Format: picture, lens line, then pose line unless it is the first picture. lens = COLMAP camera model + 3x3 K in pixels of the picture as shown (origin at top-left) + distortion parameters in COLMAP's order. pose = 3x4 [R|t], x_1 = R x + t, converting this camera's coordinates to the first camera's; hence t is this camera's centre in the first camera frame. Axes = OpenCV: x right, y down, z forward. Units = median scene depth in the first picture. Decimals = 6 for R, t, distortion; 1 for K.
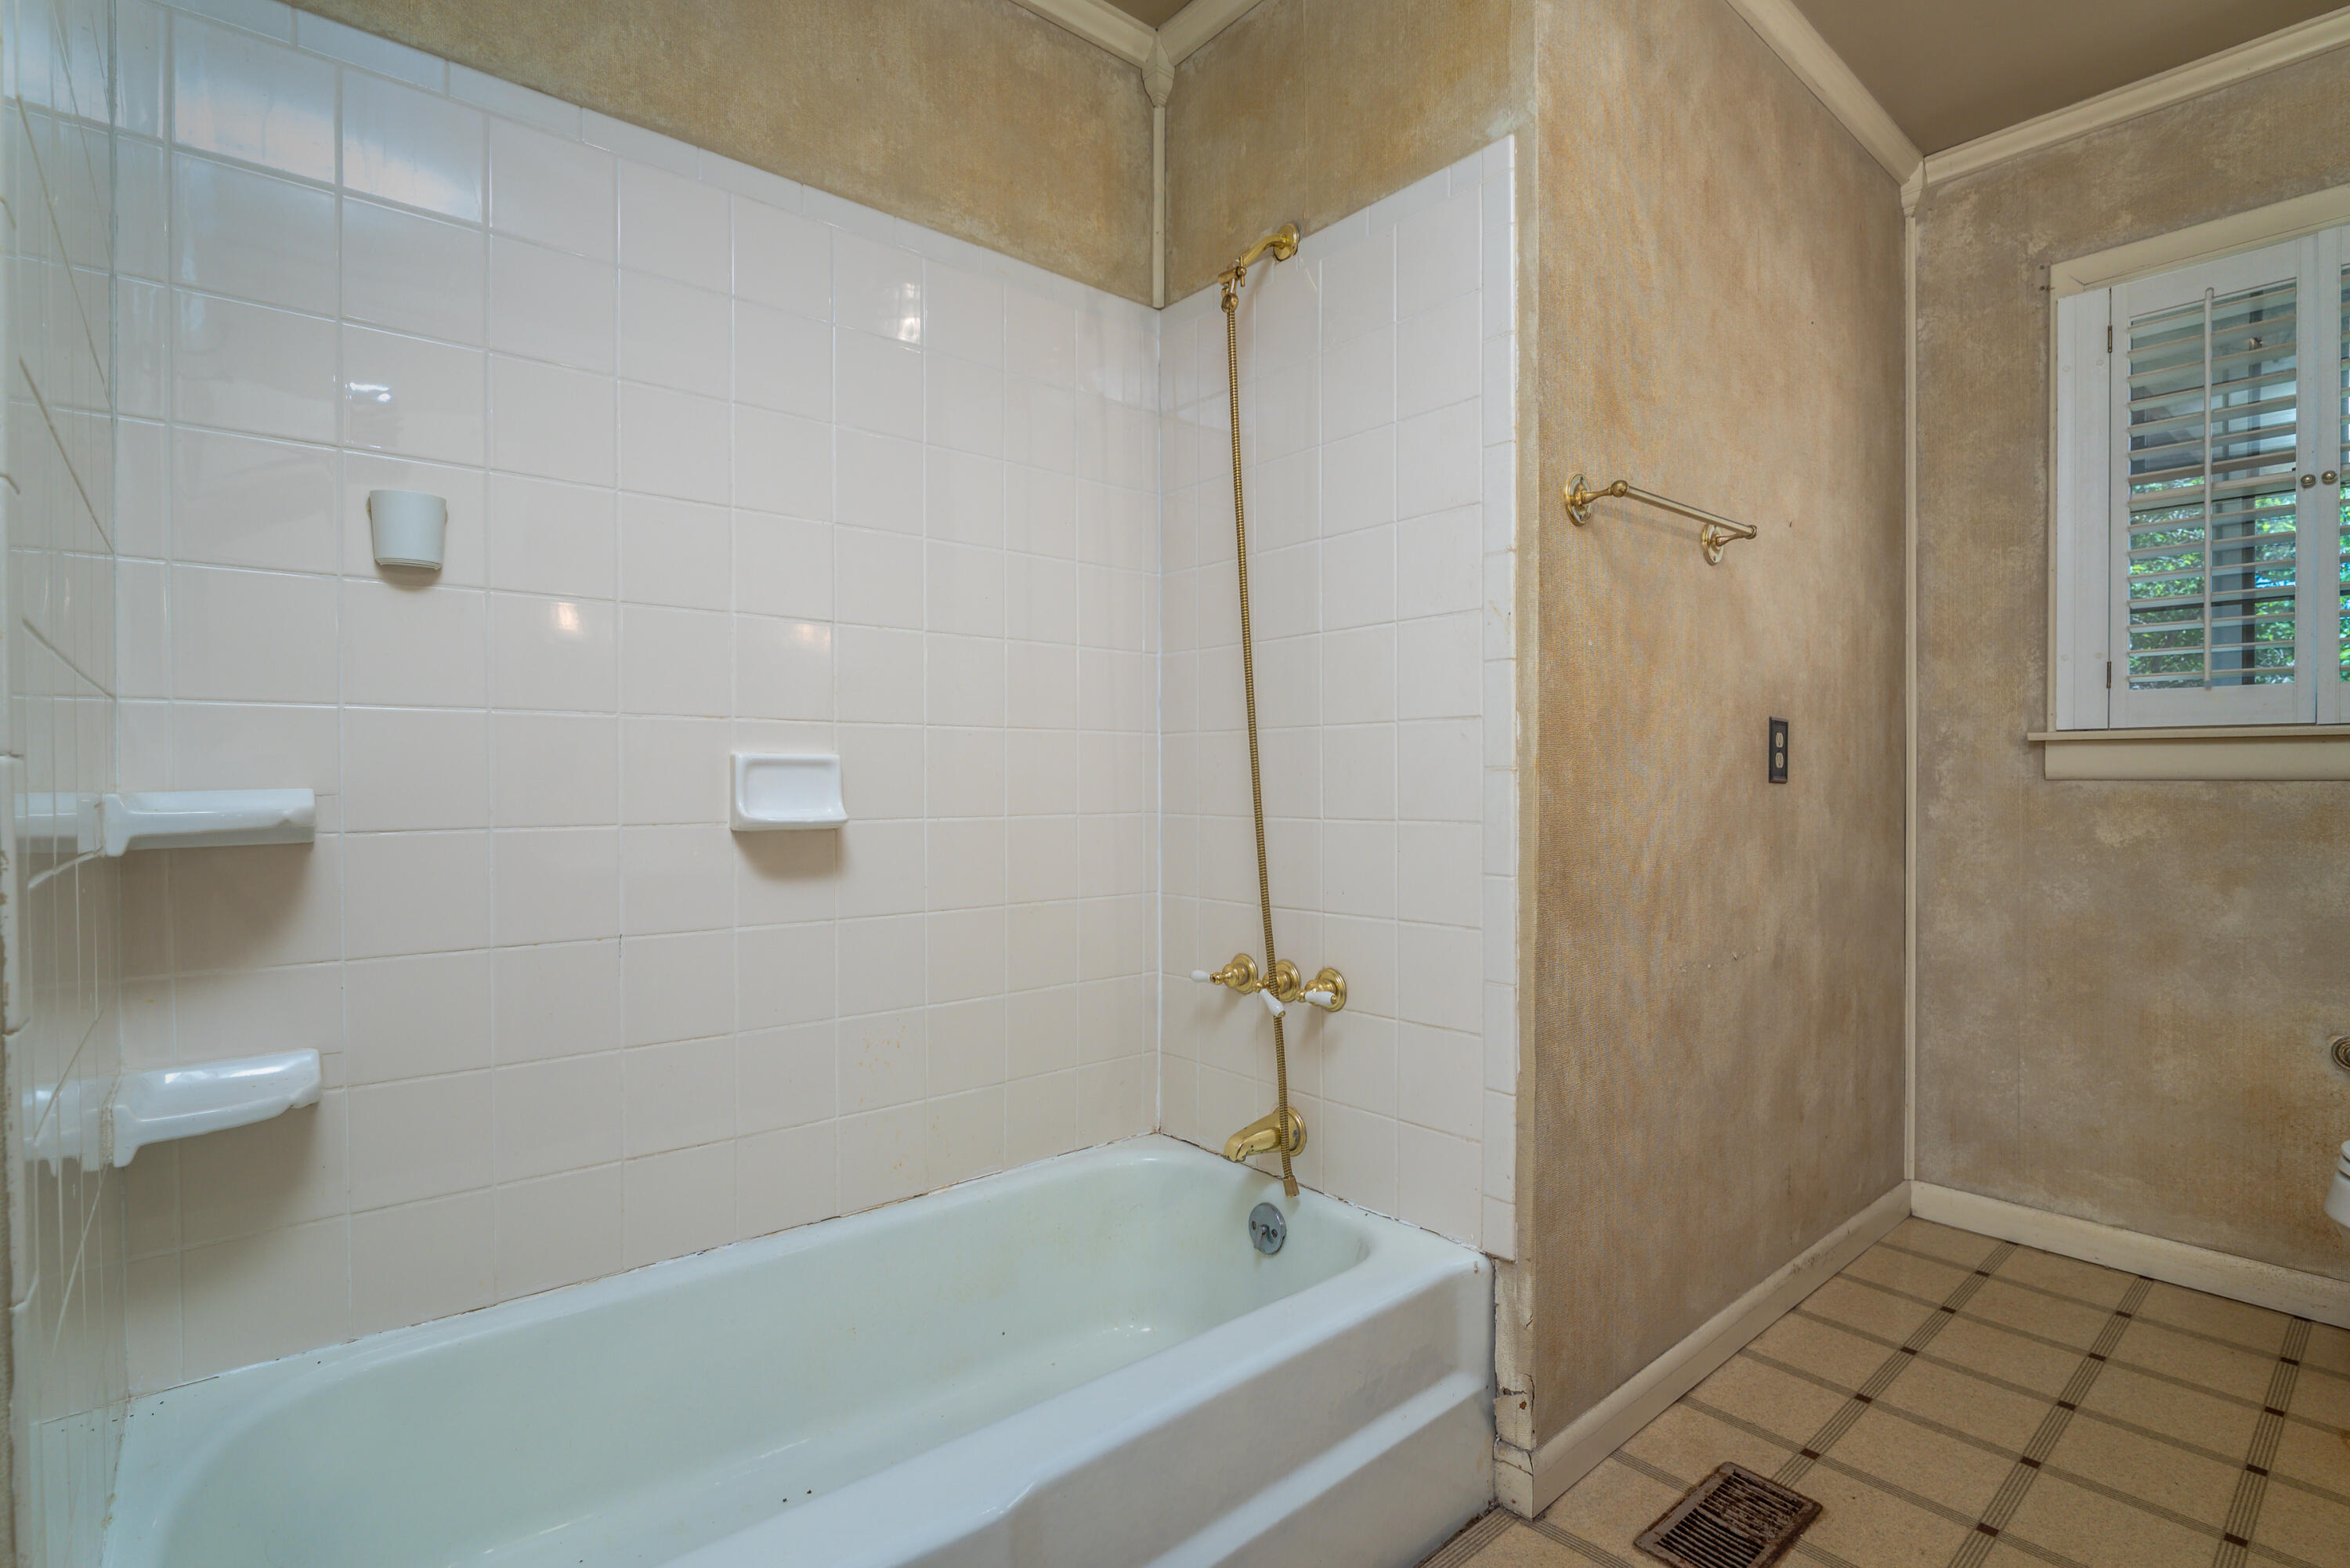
lens RADIAL K [[1118.2, 0, 1175.0], [0, 1118.2, 784.0], [0, 0, 1]] dist [0.028106, -0.000477]
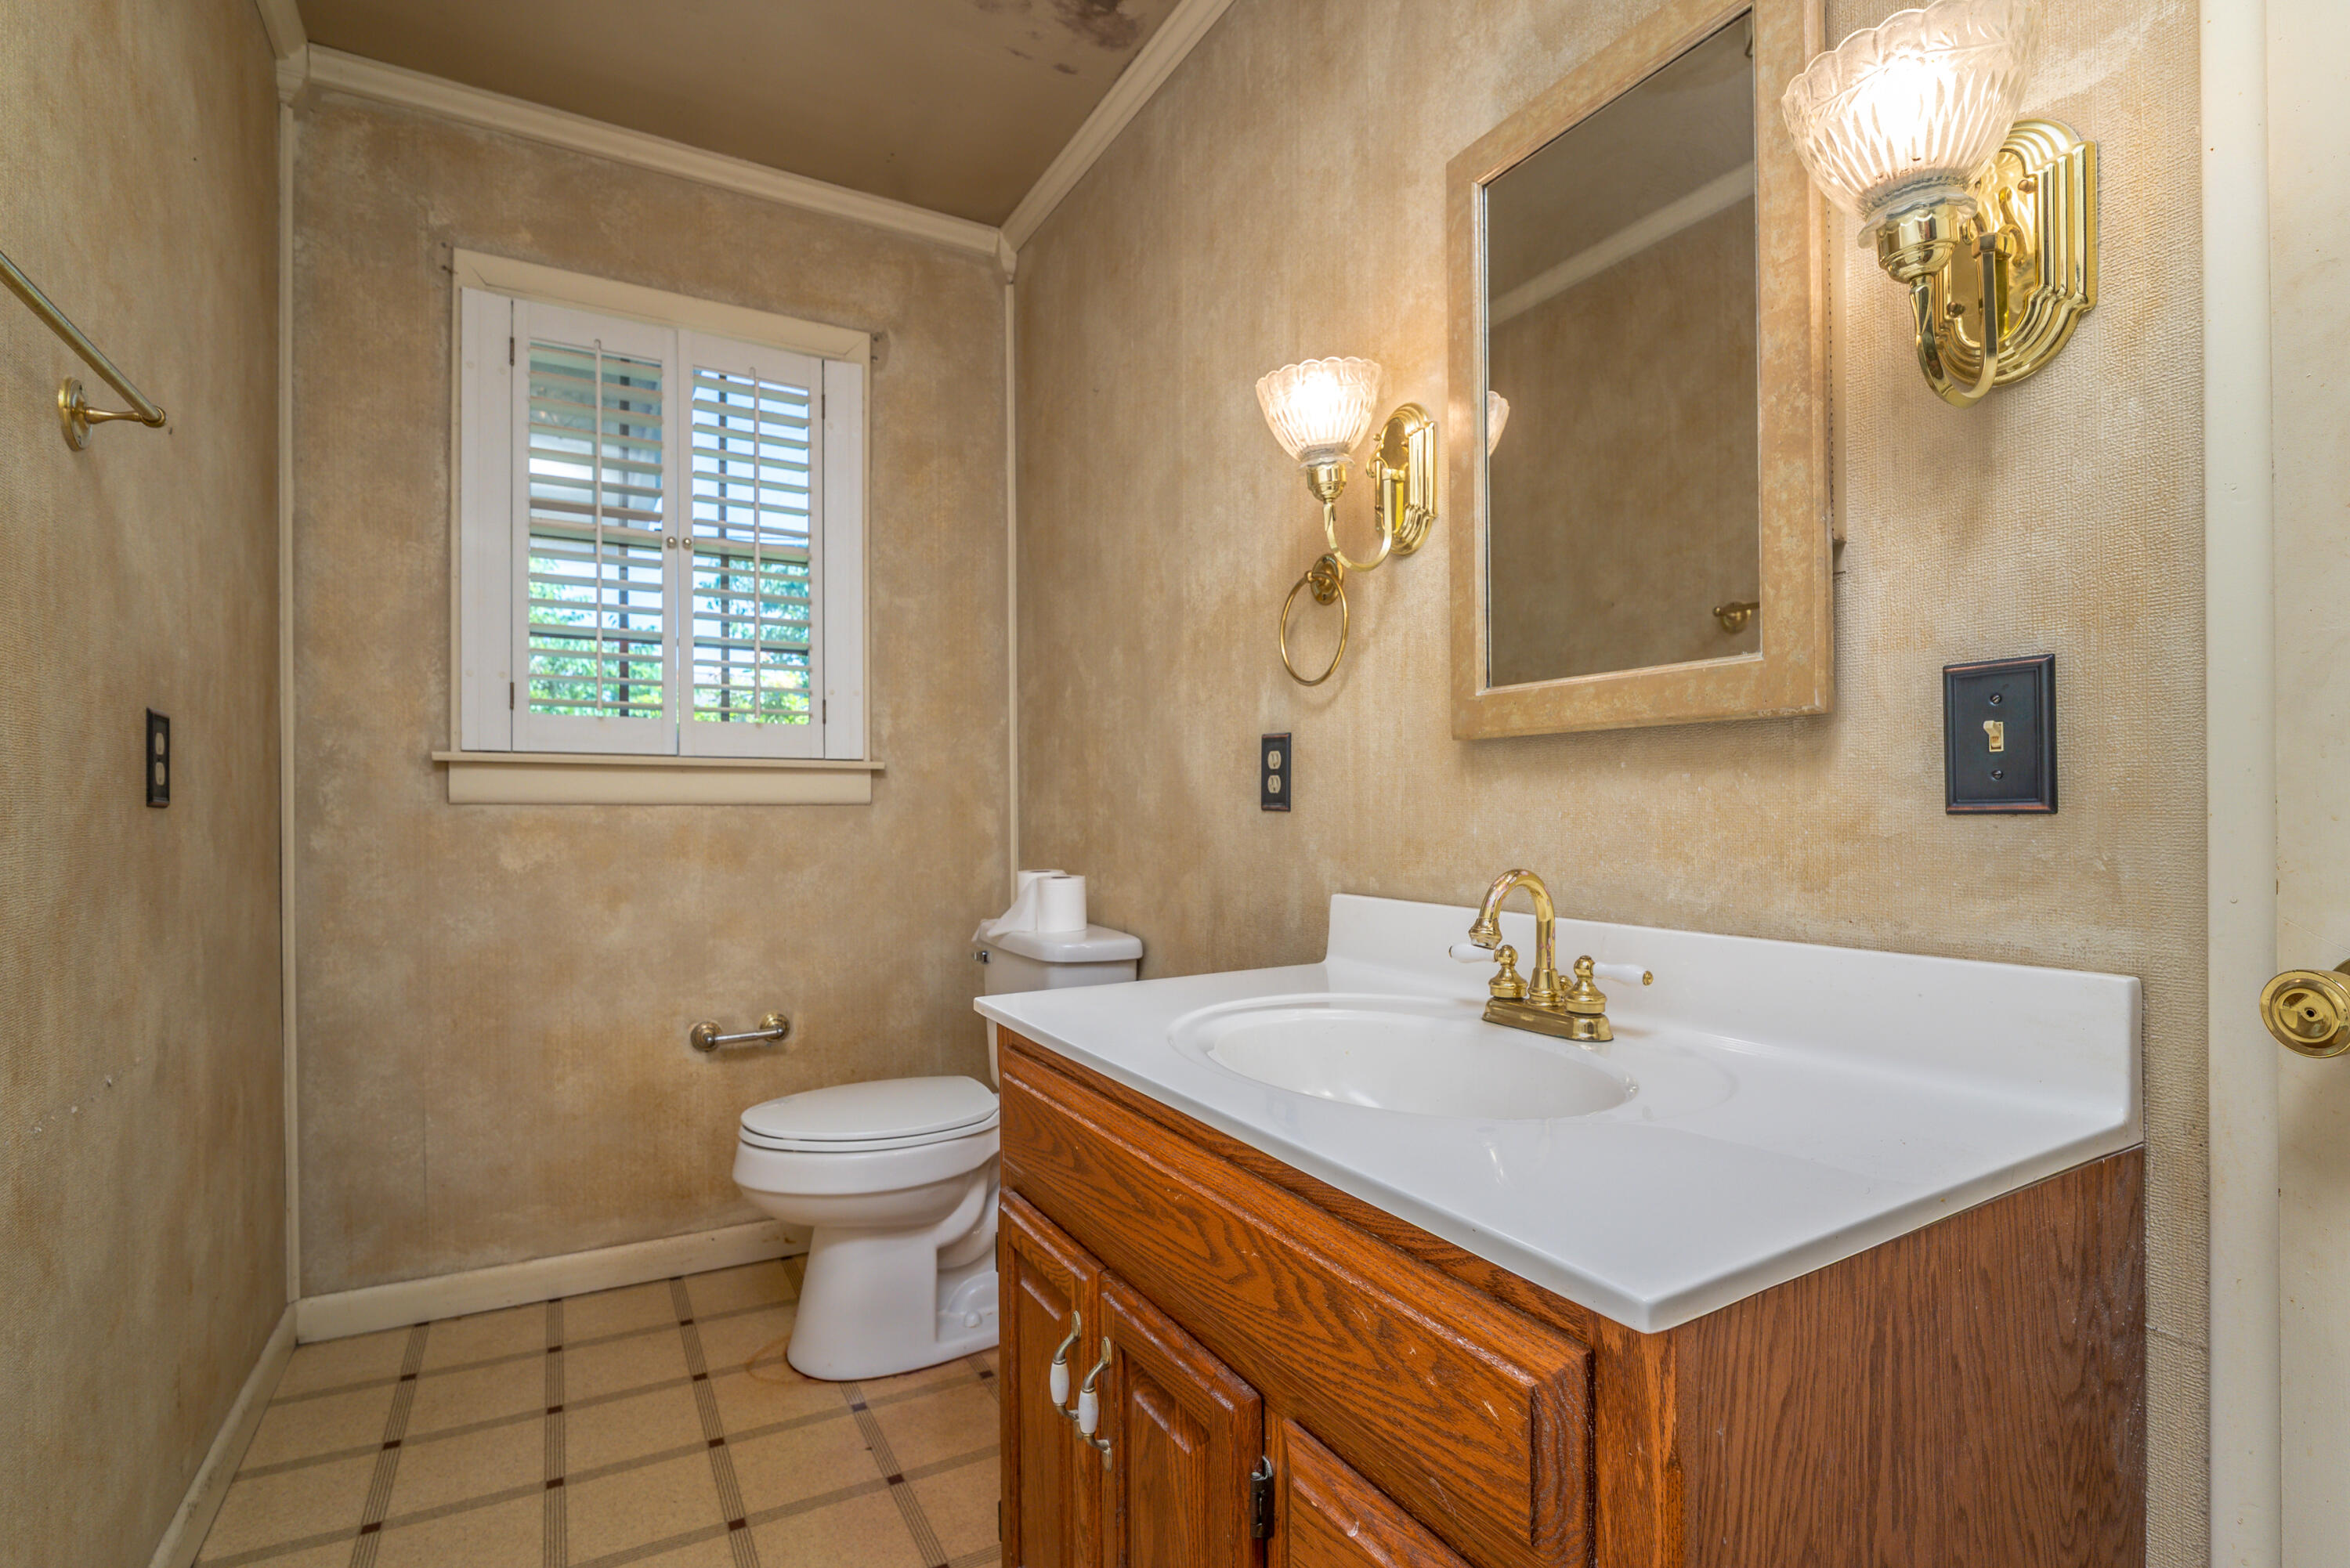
lens RADIAL K [[1099.2, 0, 1182.4], [0, 1099.2, 808.1], [0, 0, 1]] dist [-0.010208, -0.000132]
pose [[0.190160, -0.001592, 0.981752, 0.011596], [0.001623, 0.999998, 0.001307, -0.000319], [-0.981752, 0.001345, 0.190162, 0.261614]]
